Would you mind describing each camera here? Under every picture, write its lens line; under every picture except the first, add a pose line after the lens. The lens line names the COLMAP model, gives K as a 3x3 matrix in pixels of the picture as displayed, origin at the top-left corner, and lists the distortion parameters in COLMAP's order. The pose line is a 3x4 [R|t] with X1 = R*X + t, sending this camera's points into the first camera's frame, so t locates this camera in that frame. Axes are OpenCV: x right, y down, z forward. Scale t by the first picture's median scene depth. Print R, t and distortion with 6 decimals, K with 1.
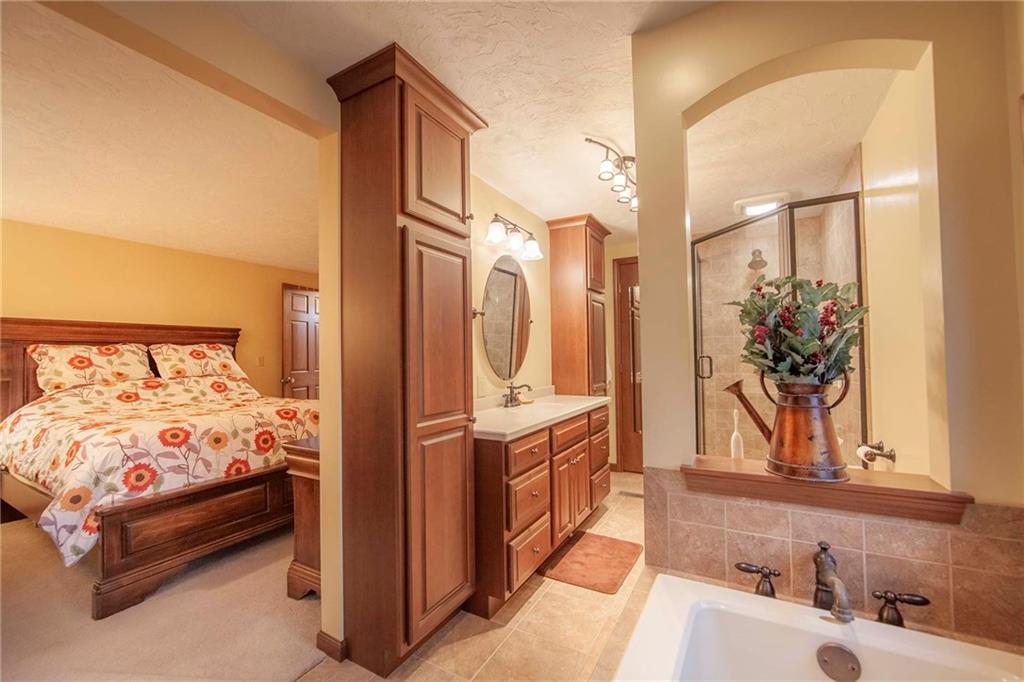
lens RADIAL K [[411.2, 0, 513.7], [0, 411.2, 346.2], [0, 0, 1]] dist [-0.002877, 0.000450]
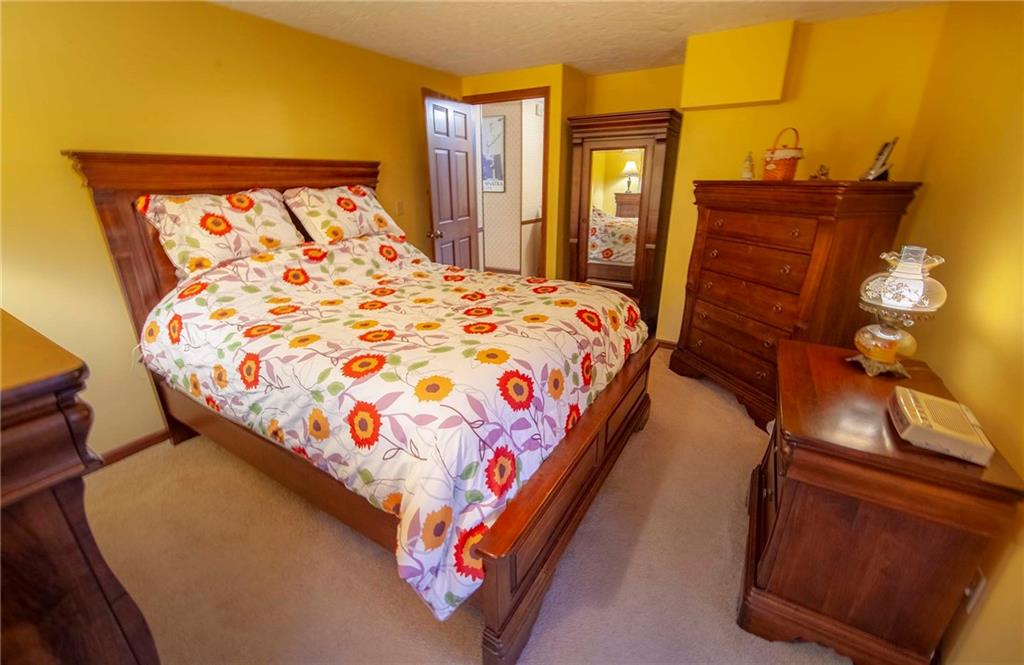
lens RADIAL K [[413.1, 0, 509.8], [0, 413.1, 327.9], [0, 0, 1]] dist [-0.000805, -0.000008]
pose [[0.999443, 0.016265, -0.029124, -0.539321], [-0.004660, 0.932599, 0.360884, -0.043200], [0.033031, -0.360547, 0.932156, 0.327676]]
